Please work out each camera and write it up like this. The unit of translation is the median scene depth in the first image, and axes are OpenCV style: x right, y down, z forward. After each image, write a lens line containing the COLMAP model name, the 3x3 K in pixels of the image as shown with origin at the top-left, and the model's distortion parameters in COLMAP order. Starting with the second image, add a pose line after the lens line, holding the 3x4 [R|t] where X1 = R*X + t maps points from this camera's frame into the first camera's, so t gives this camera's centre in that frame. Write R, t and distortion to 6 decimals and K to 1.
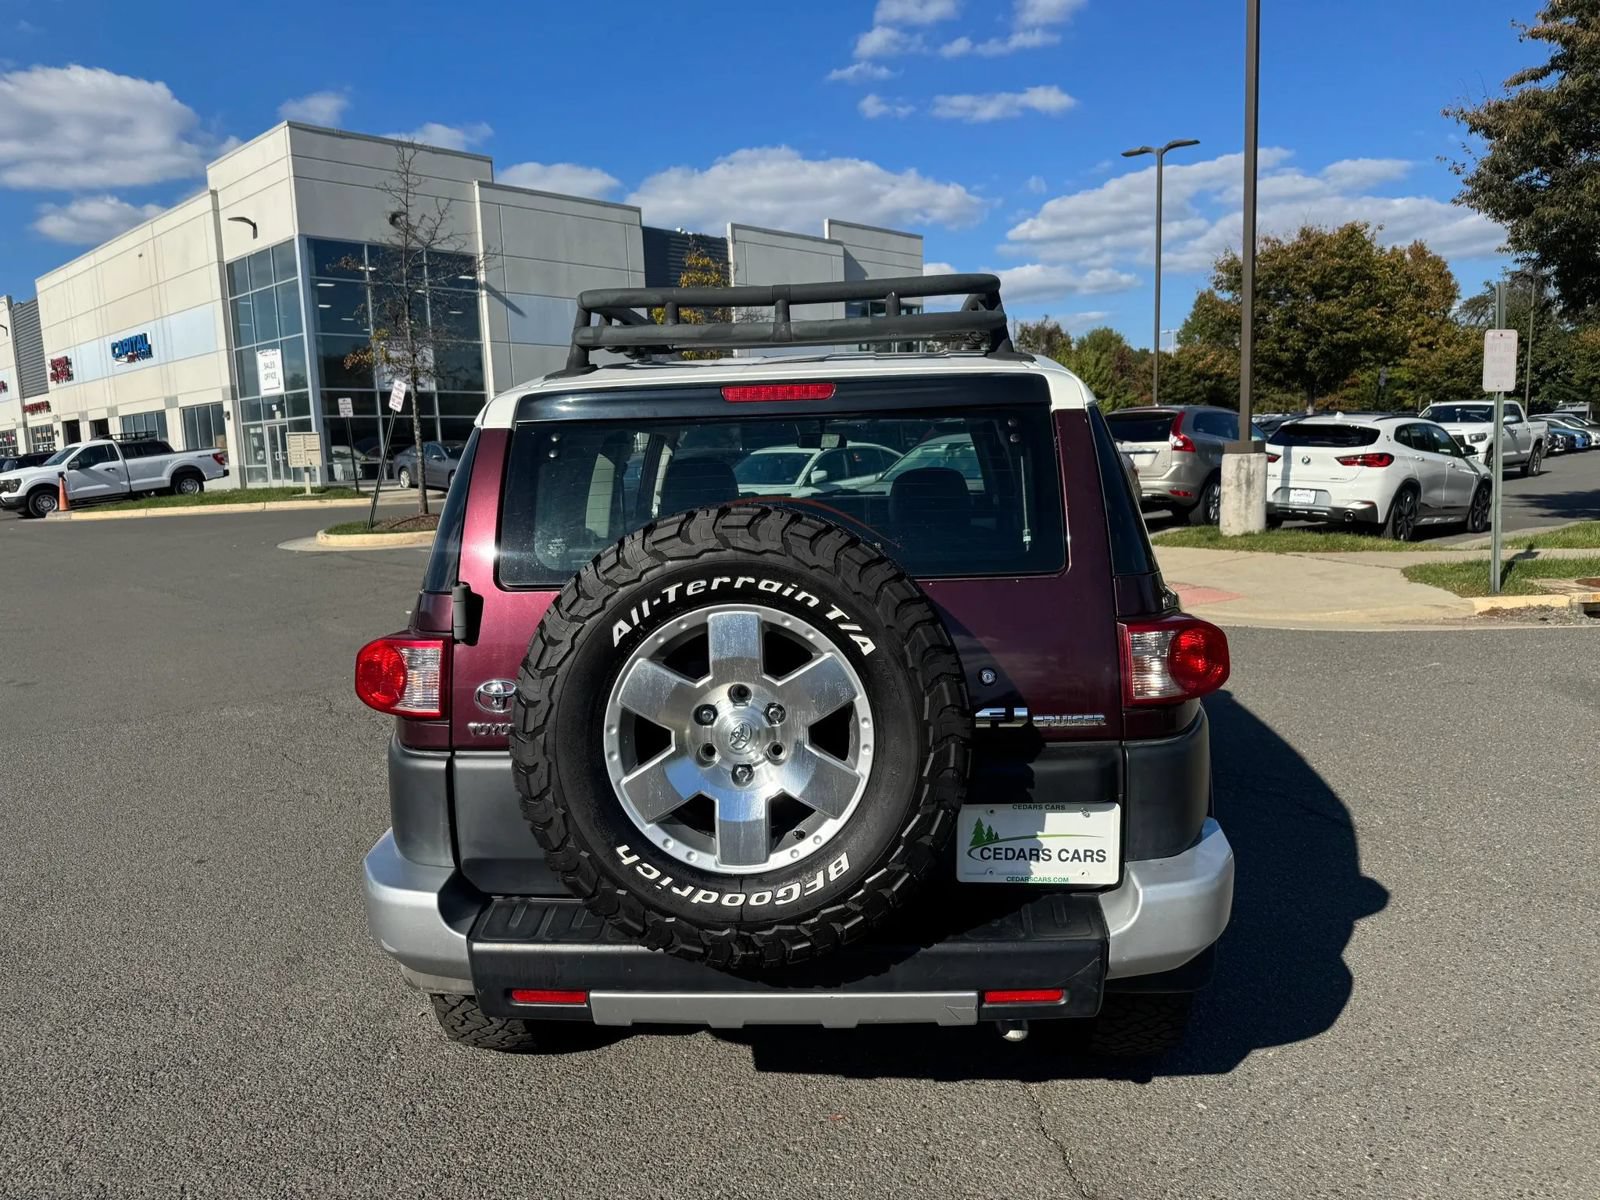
lens RADIAL K [[1128.2, 0, 791.5], [0, 1128.2, 609.3], [0, 0, 1]] dist [0.037420, -0.045706]
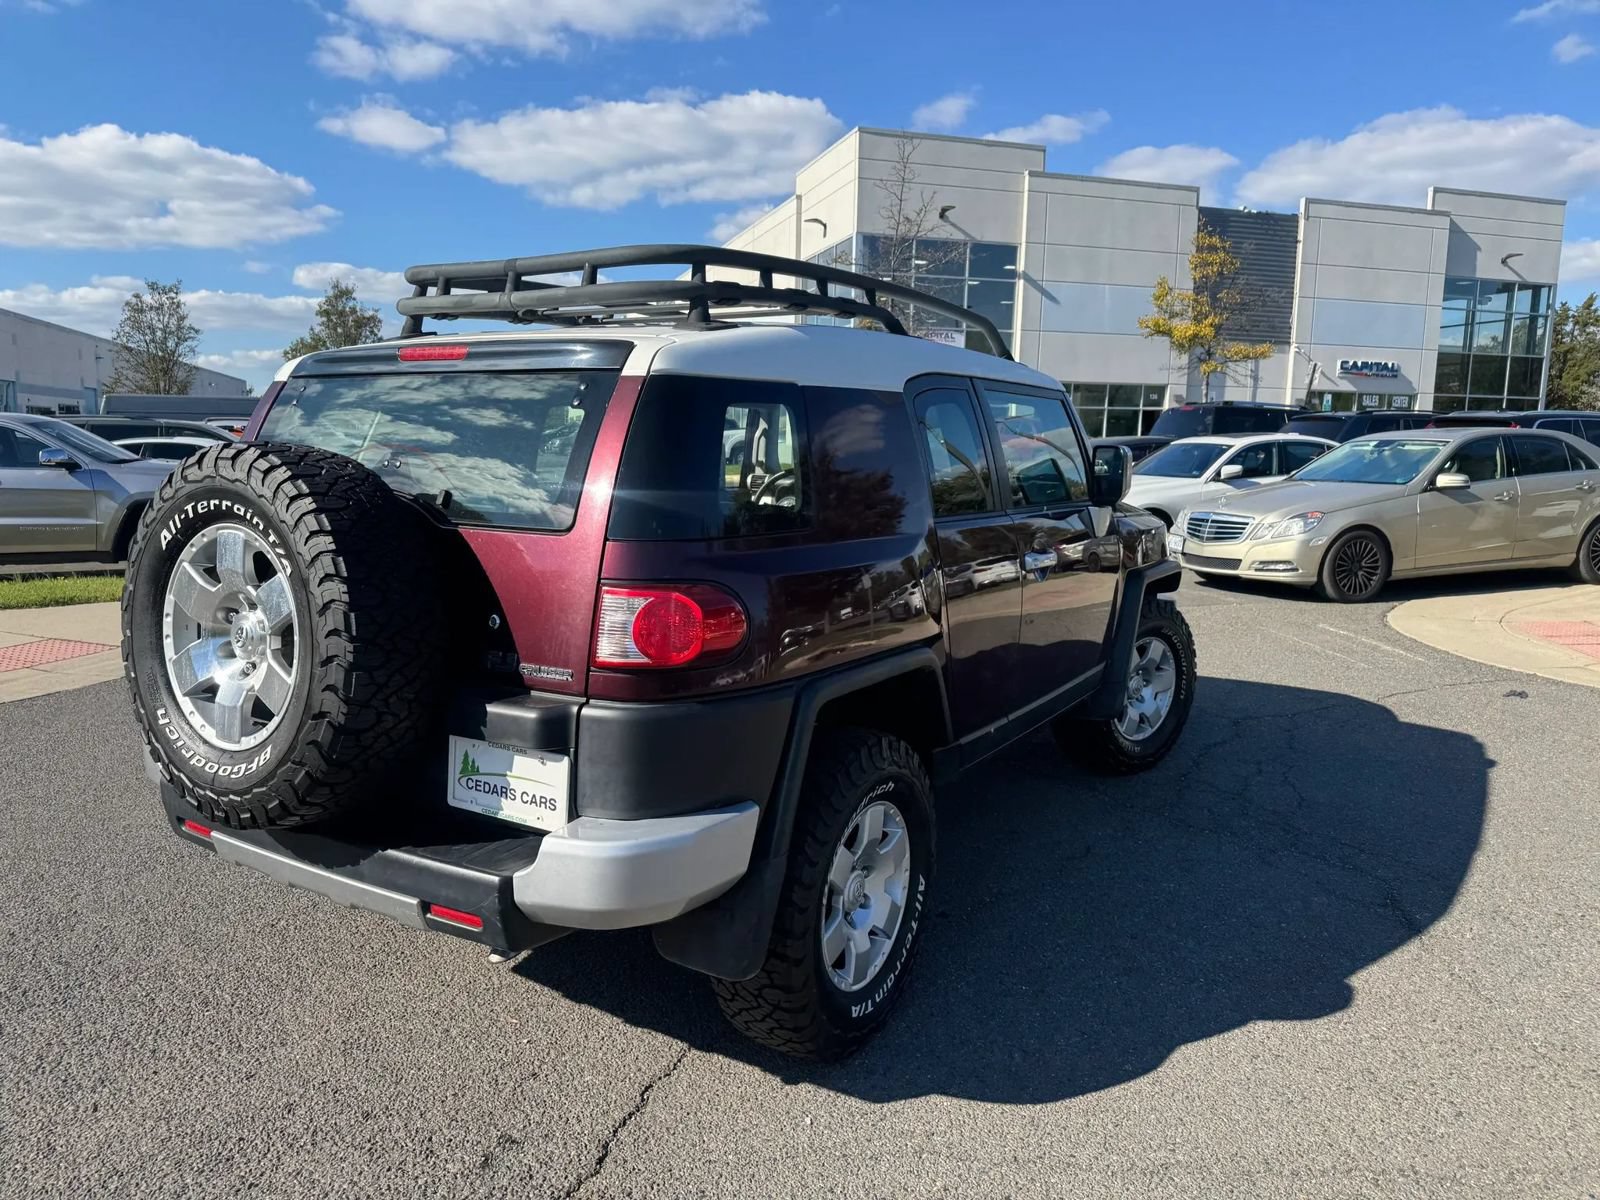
lens RADIAL K [[1136.0, 0, 793.2], [0, 1136.0, 605.6], [0, 0, 1]] dist [0.019179, -0.022630]
pose [[0.877989, 0.113935, -0.464924, 0.069001], [-0.111588, 0.993217, 0.032671, -0.001624], [0.465493, 0.023195, 0.884747, 0.013530]]
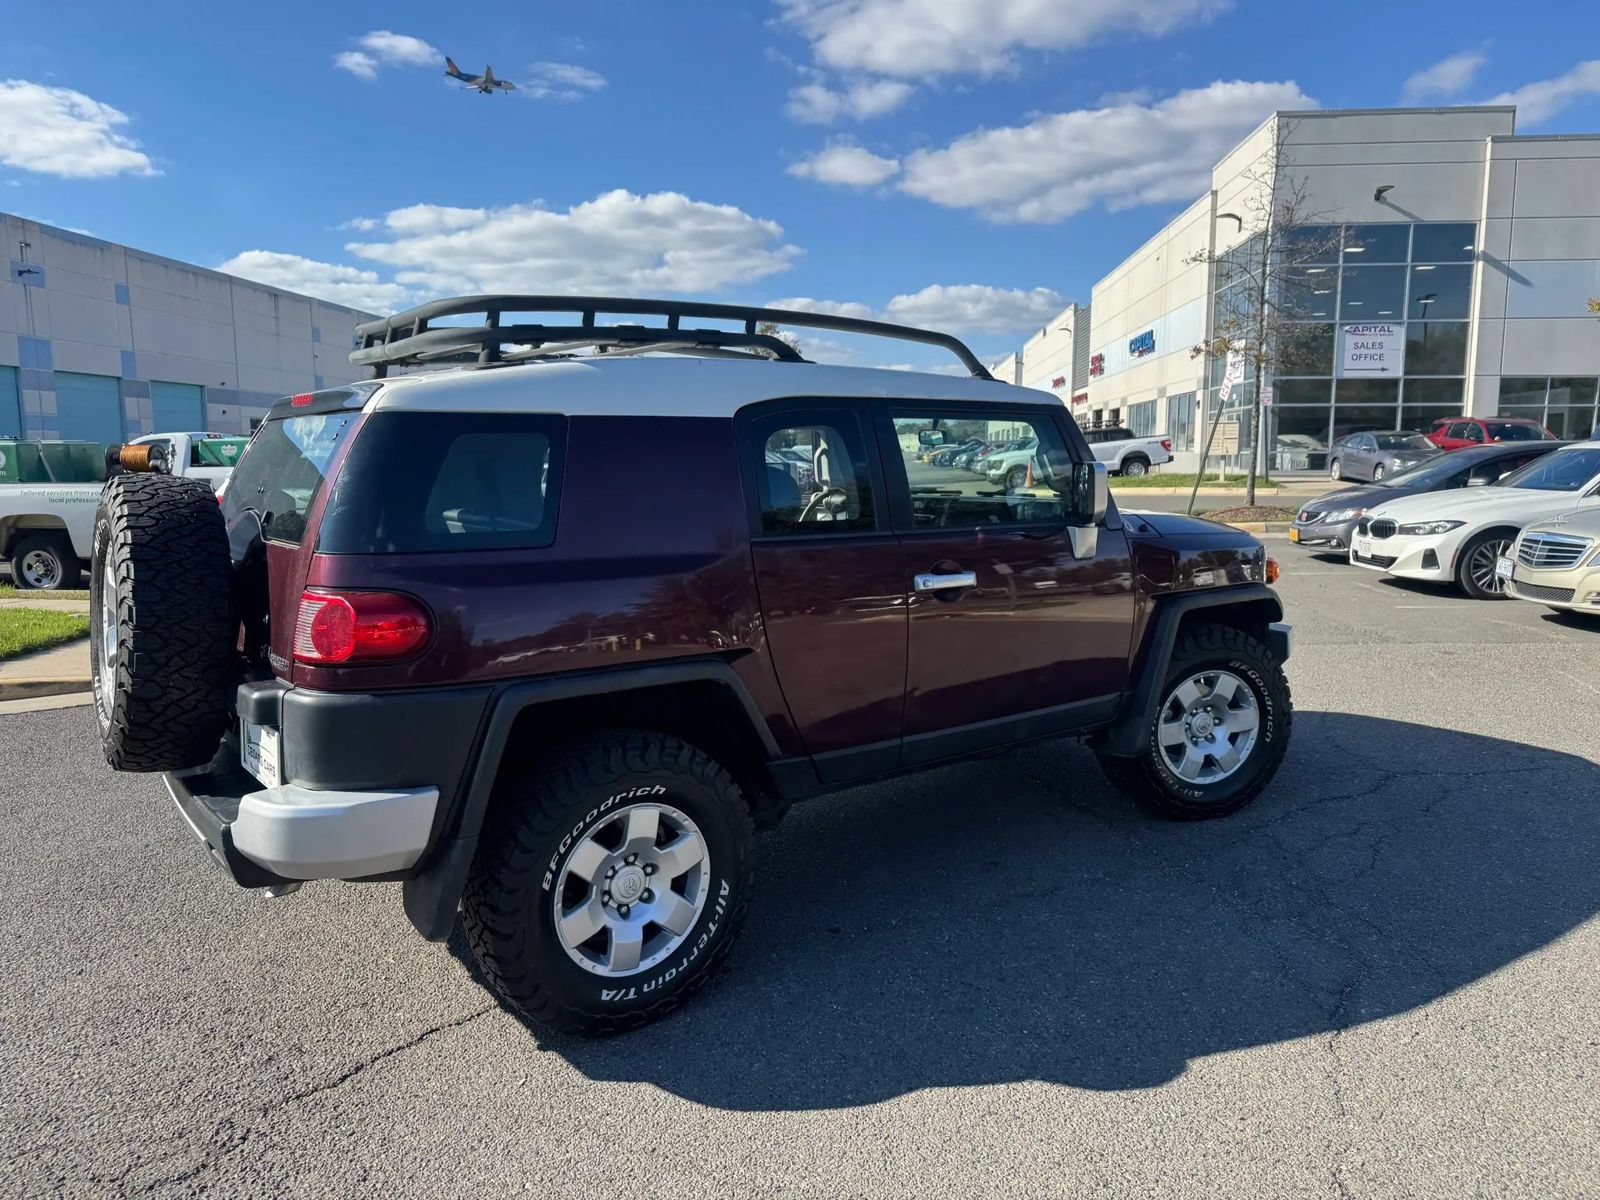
lens RADIAL K [[1128.2, 0, 791.5], [0, 1128.2, 609.3], [0, 0, 1]] dist [0.037420, -0.045706]
pose [[0.637304, 0.136258, -0.758471, 0.116999], [-0.127948, 0.989292, 0.070217, -0.009127], [0.759917, 0.052295, 0.647914, 0.045913]]
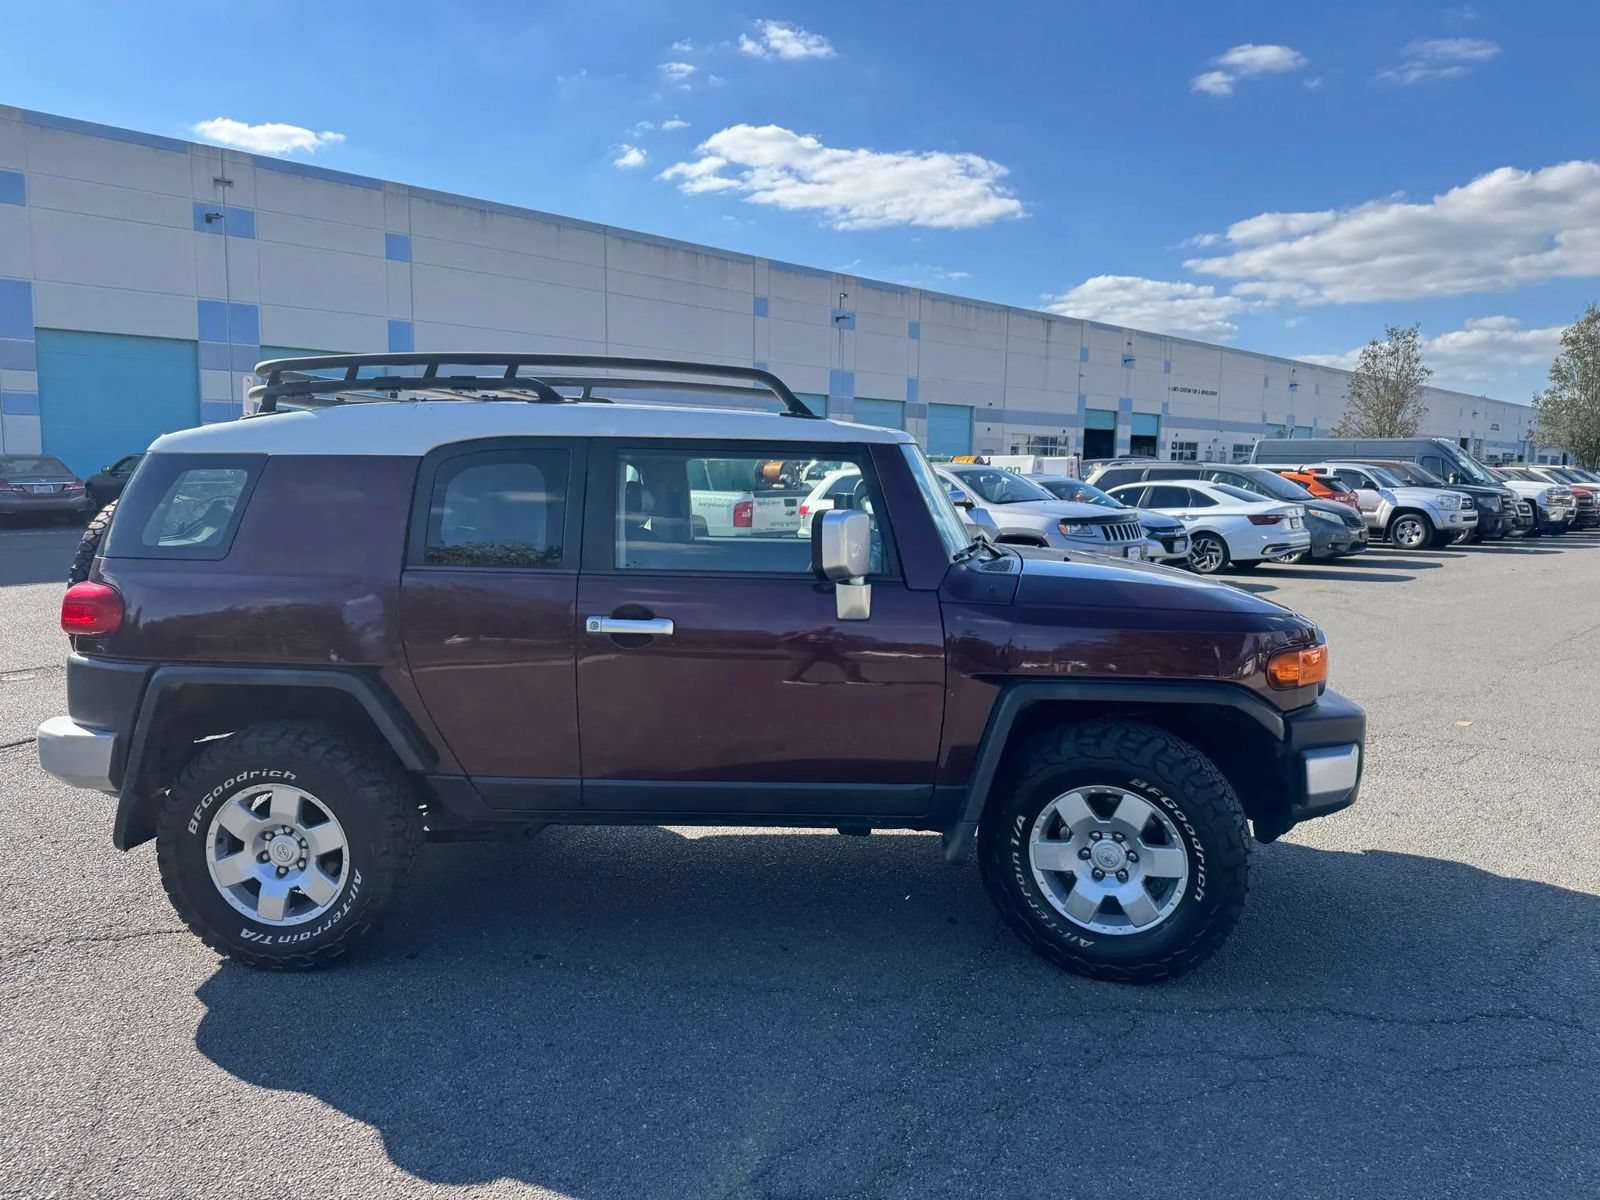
lens RADIAL K [[1130.4, 0, 806.1], [0, 1130.4, 600.7], [0, 0, 1]] dist [0.015603, -0.025374]
pose [[0.005139, 0.155377, -0.987842, 0.150169], [-0.154899, 0.976055, 0.152717, -0.029125], [0.987917, 0.152231, 0.029083, 0.151893]]
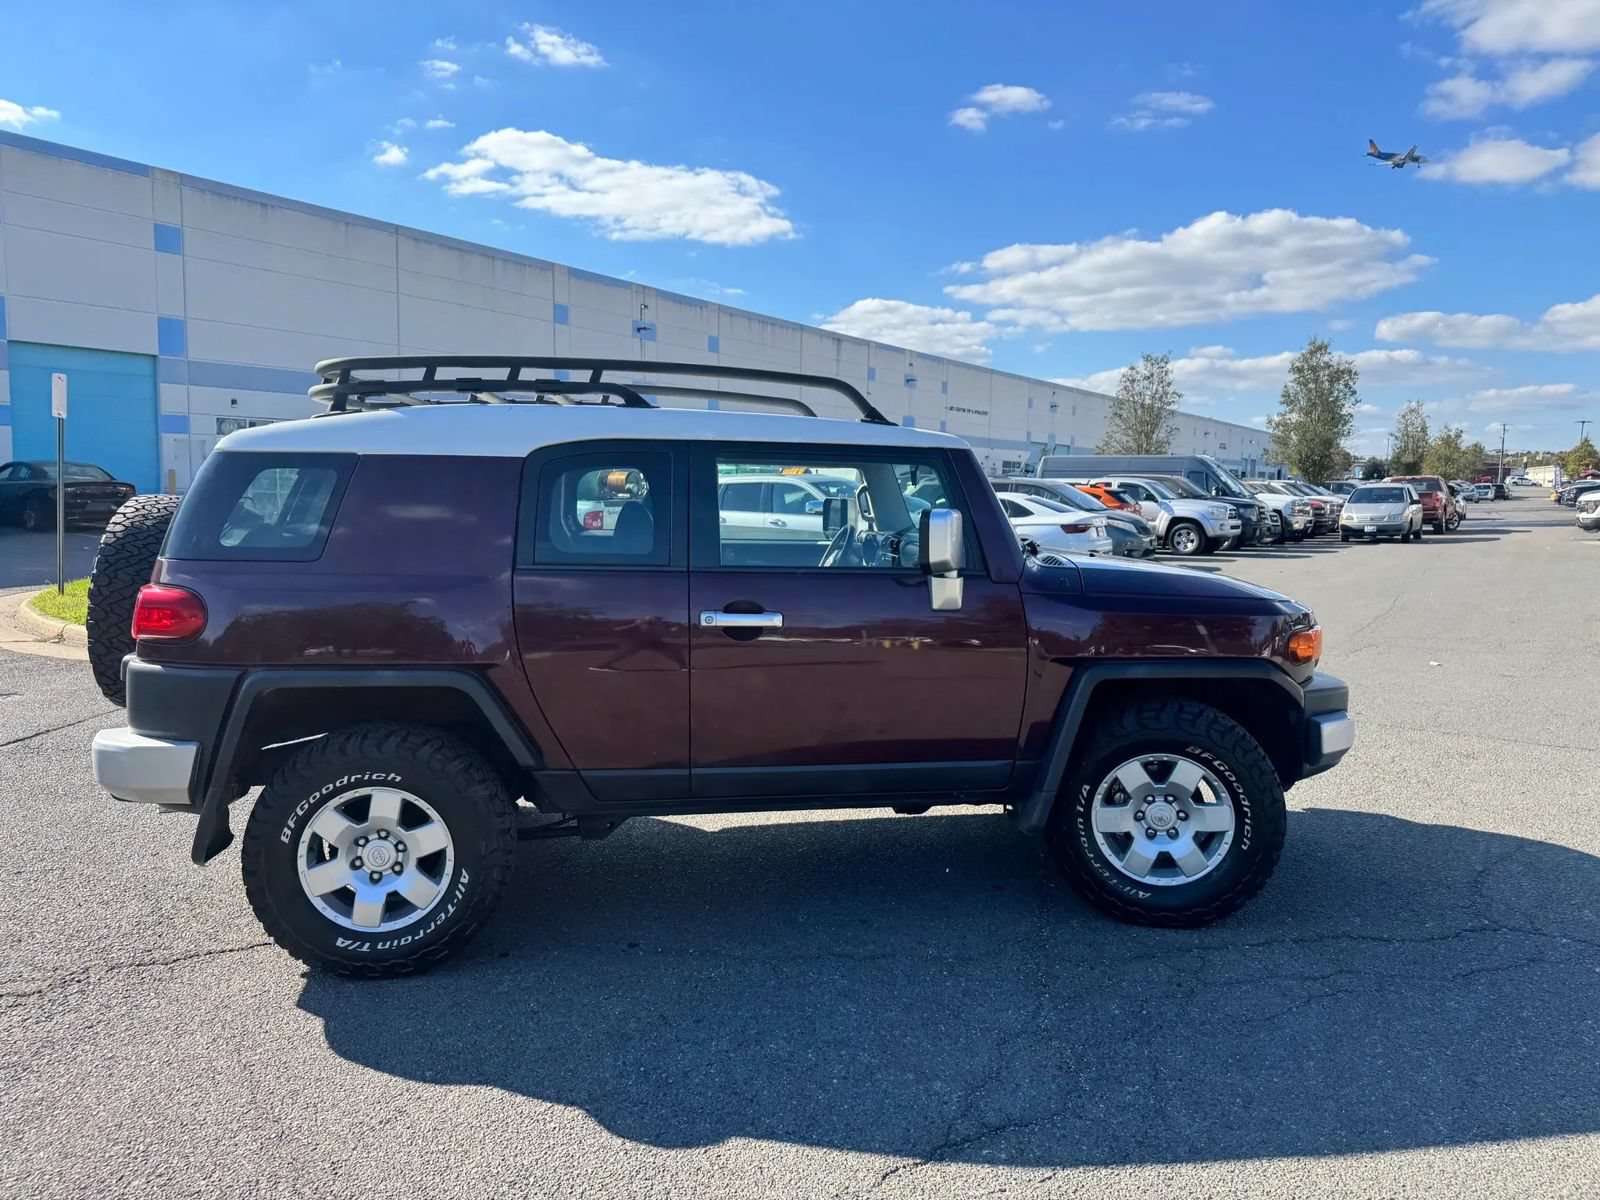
lens RADIAL K [[1126.0, 0, 800.0], [0, 1126.0, 600.0], [0, 0, 1]] dist [0.020693, -0.029520]
pose [[0.196932, 0.143146, -0.969911, 0.154677], [-0.165081, 0.980001, 0.111117, -0.022646], [0.966419, 0.138231, 0.216624, 0.116944]]
